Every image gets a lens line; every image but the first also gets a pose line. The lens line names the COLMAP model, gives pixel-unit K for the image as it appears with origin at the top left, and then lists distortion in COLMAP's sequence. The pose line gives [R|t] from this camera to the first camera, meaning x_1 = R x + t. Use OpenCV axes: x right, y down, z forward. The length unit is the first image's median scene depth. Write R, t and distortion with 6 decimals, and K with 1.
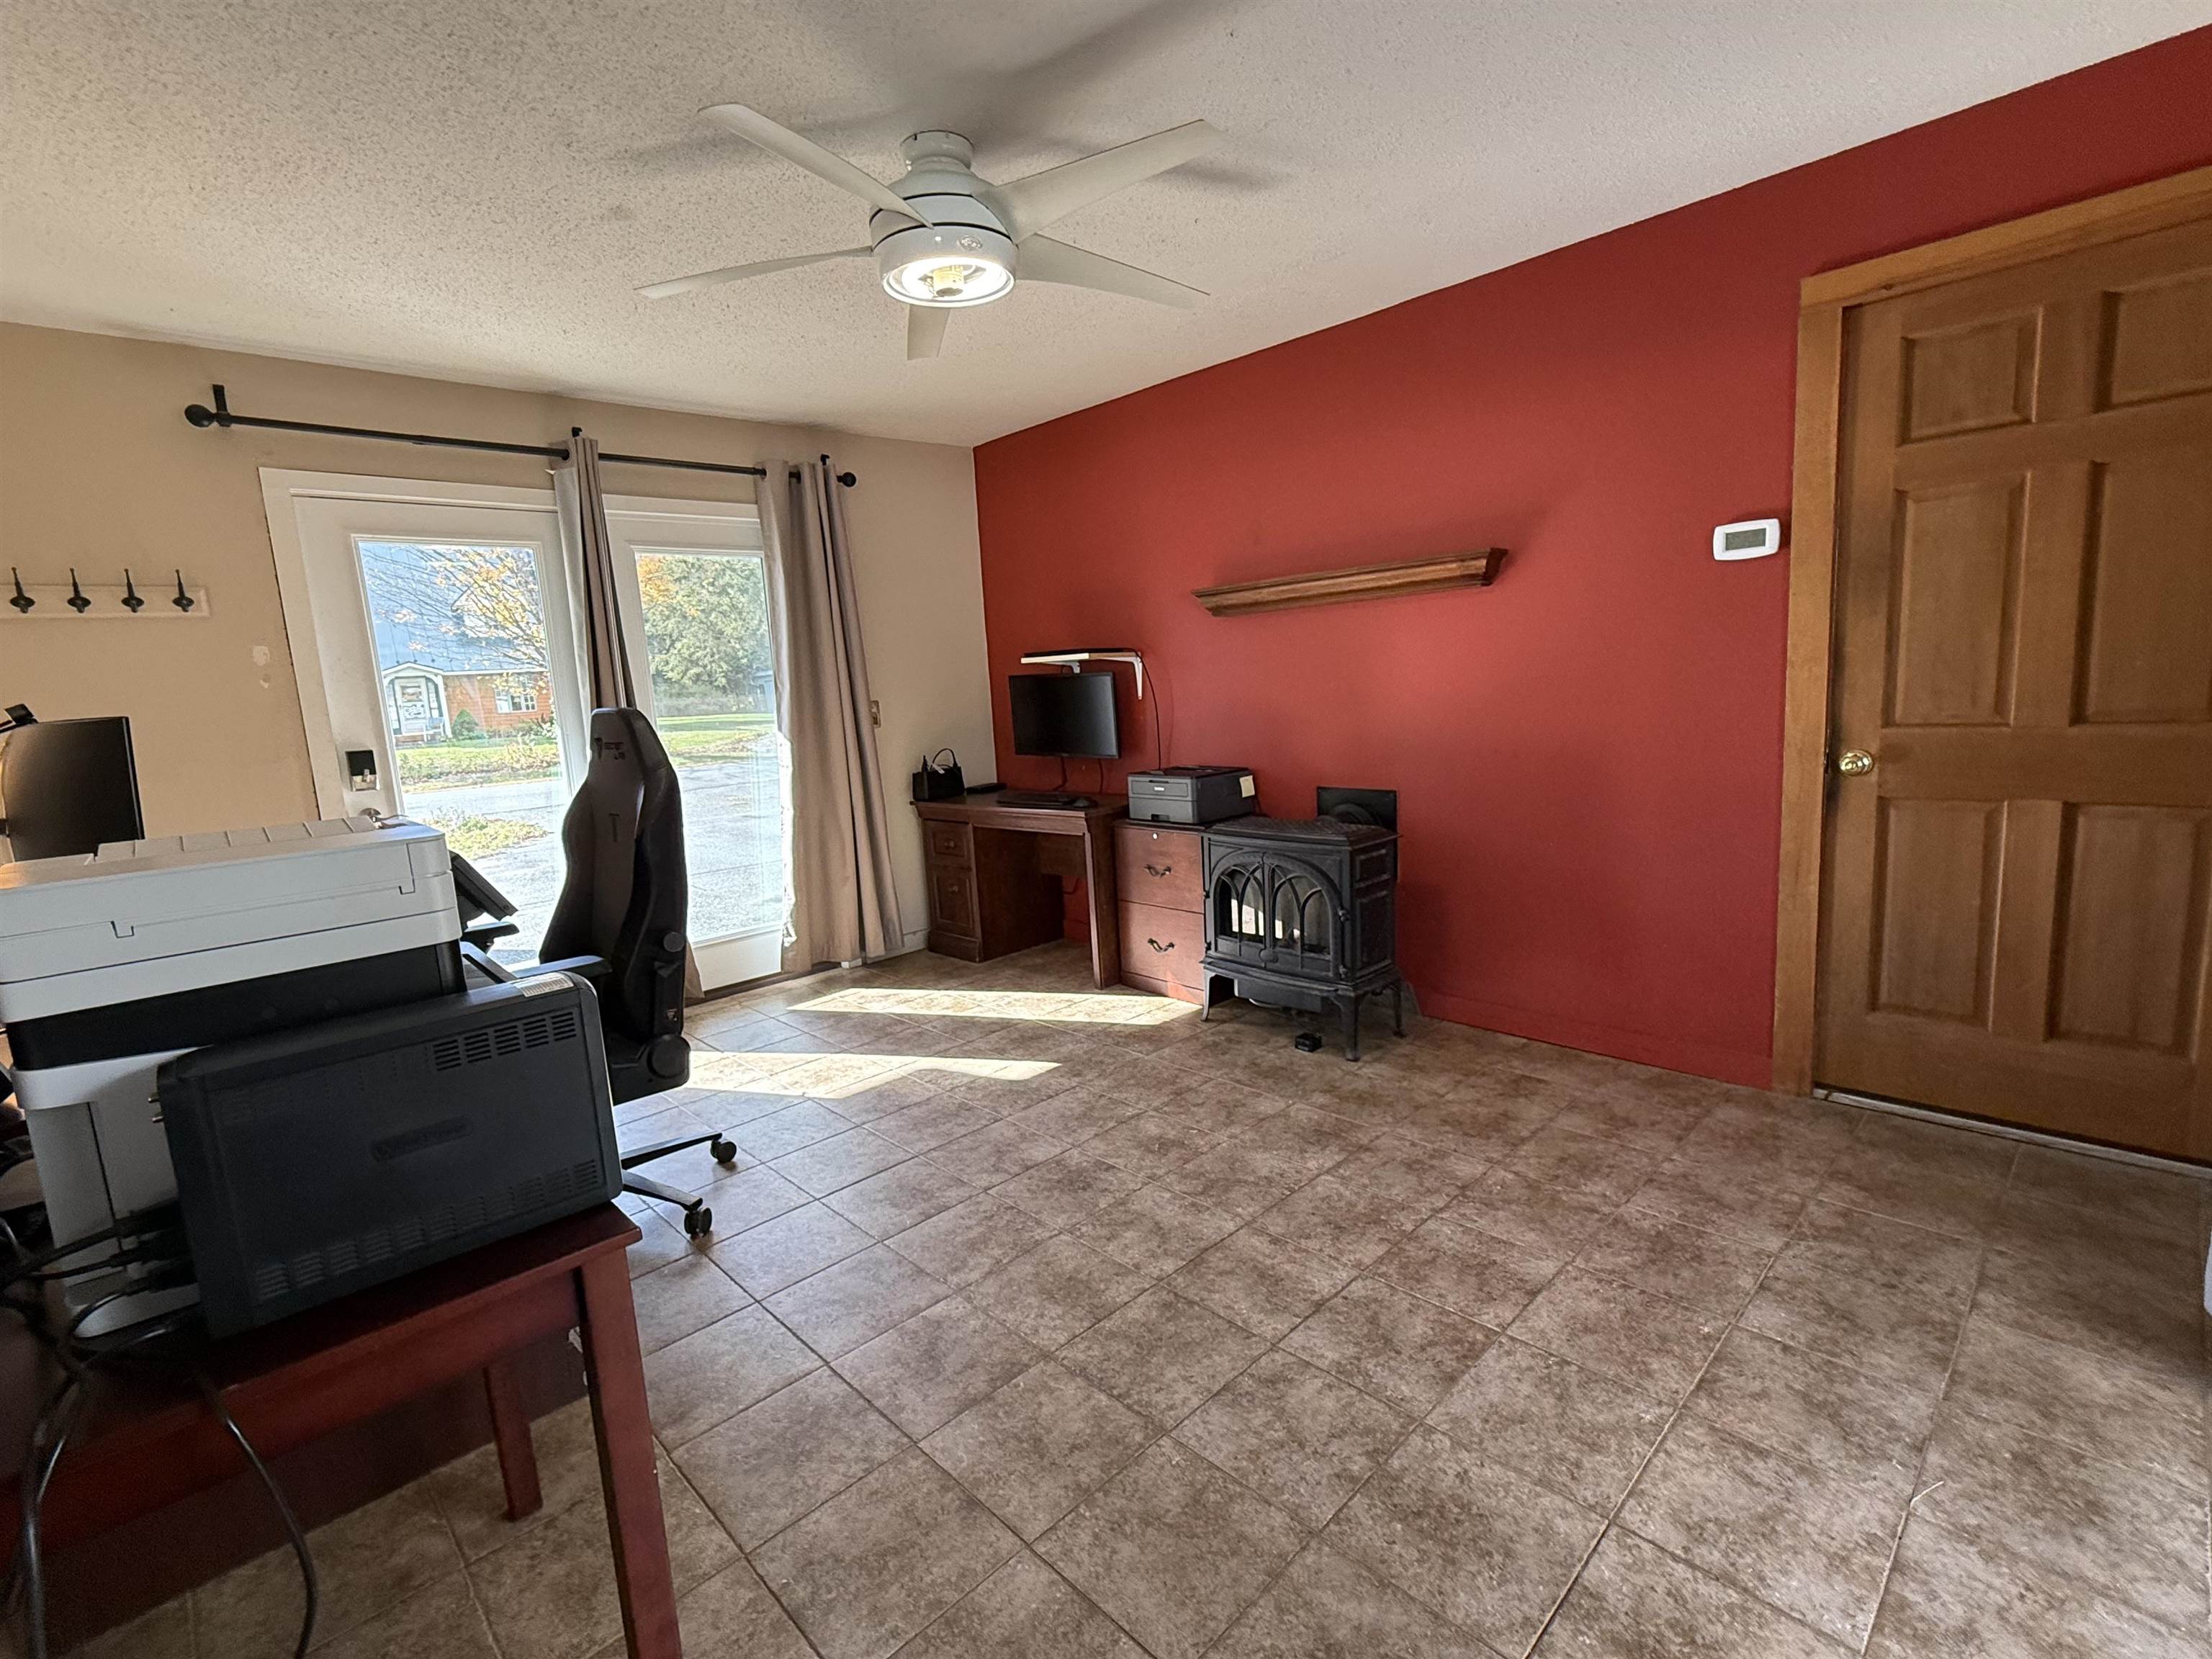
lens RADIAL K [[1015.1, 0, 1113.9], [0, 1015.1, 829.1], [0, 0, 1]] dist [-0.002031, -0.000189]
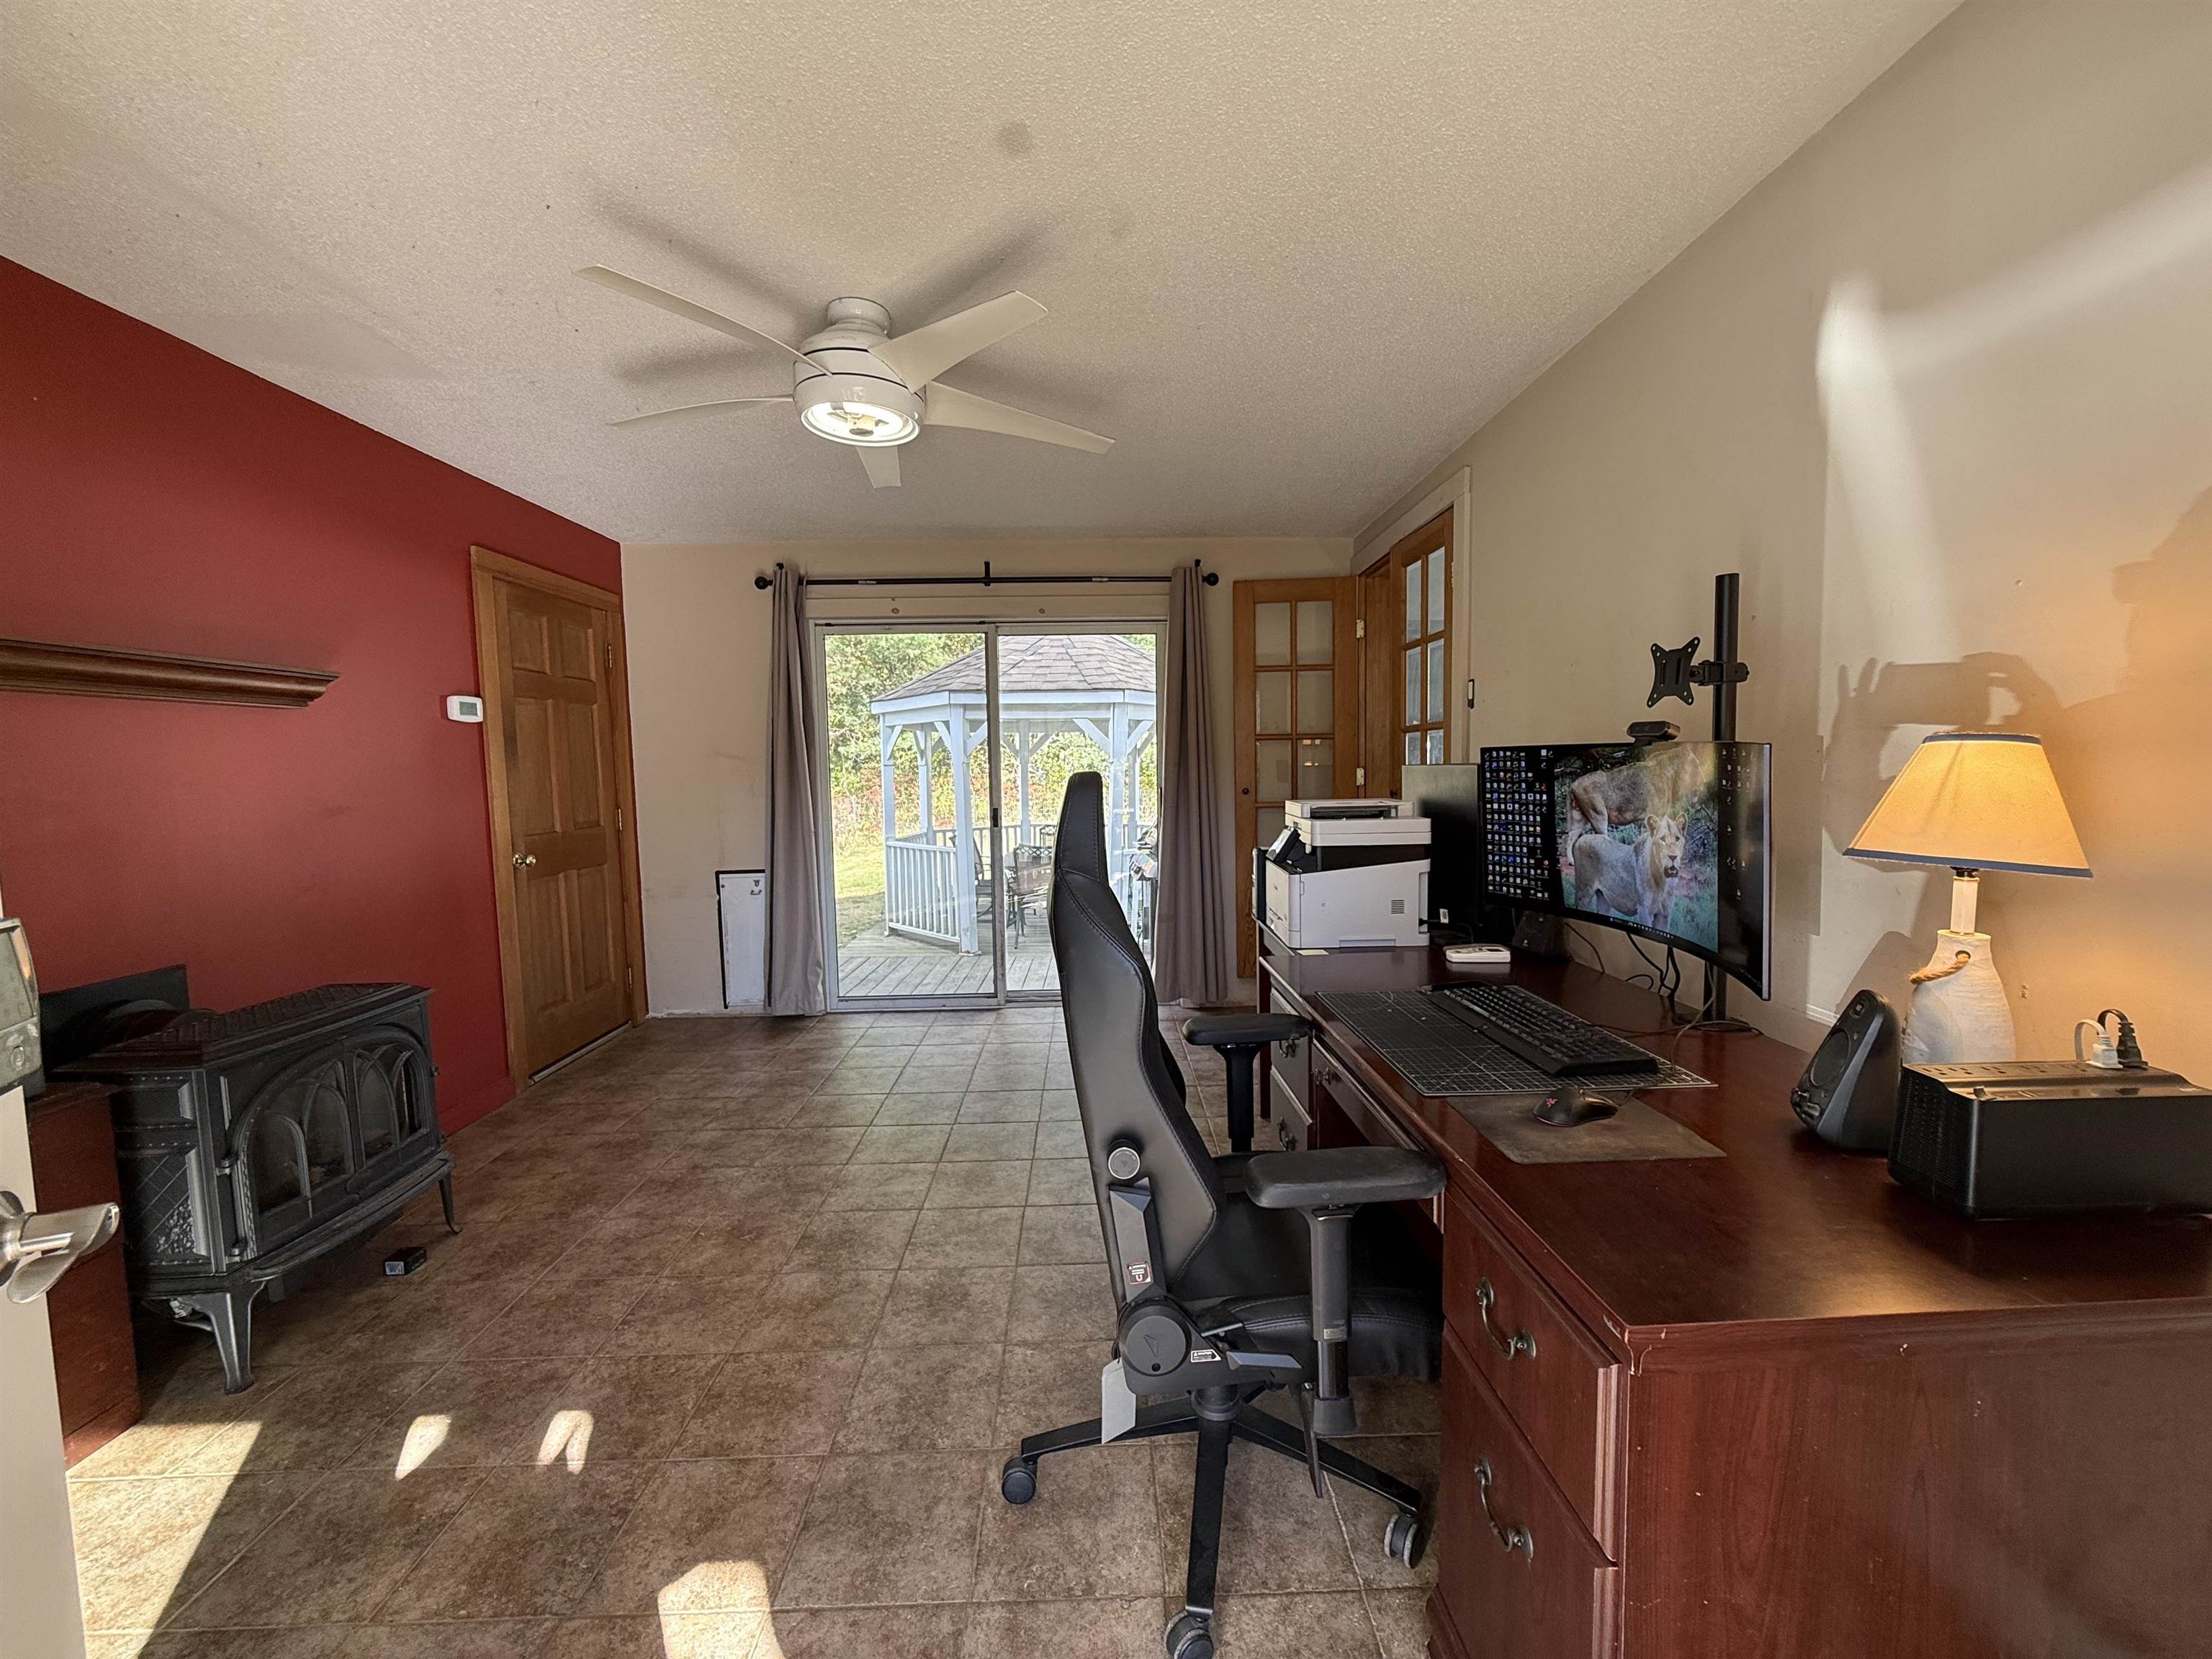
lens RADIAL K [[878.5, 0, 1113.1], [0, 878.5, 833.1], [0, 0, 1]] dist [-0.000573, -0.000212]
pose [[-0.737544, 0.020152, 0.674999, -0.830944], [0.156070, 0.977580, 0.141346, -0.149648], [-0.657017, 0.209596, -0.724153, 1.314558]]
